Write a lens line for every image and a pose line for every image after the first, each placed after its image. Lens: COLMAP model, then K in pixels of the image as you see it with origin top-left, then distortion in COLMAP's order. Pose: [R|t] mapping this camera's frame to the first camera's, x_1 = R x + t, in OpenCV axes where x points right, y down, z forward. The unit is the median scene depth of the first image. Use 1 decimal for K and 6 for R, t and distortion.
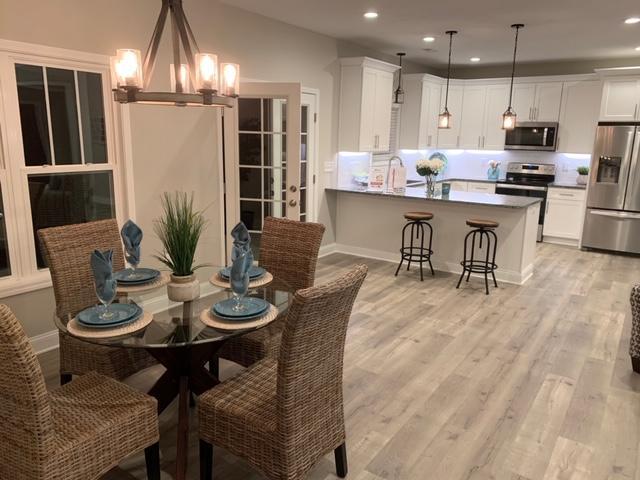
lens RADIAL K [[488.0, 0, 322.0], [0, 488.0, 238.8], [0, 0, 1]] dist [0.036989, -0.039114]
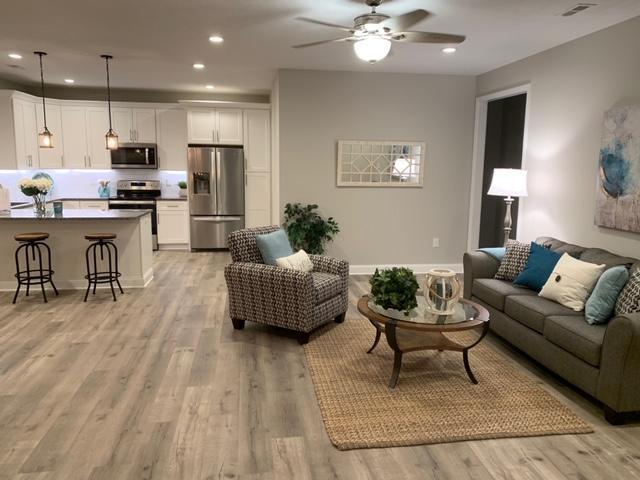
lens RADIAL K [[488.0, 0, 320.5], [0, 488.0, 237.0], [0, 0, 1]] dist [0.036989, -0.039114]
pose [[0.732523, -0.113344, 0.671240, -0.033543], [0.142764, 0.989692, 0.011319, 0.022273], [-0.665603, 0.087538, 0.741154, -0.092127]]
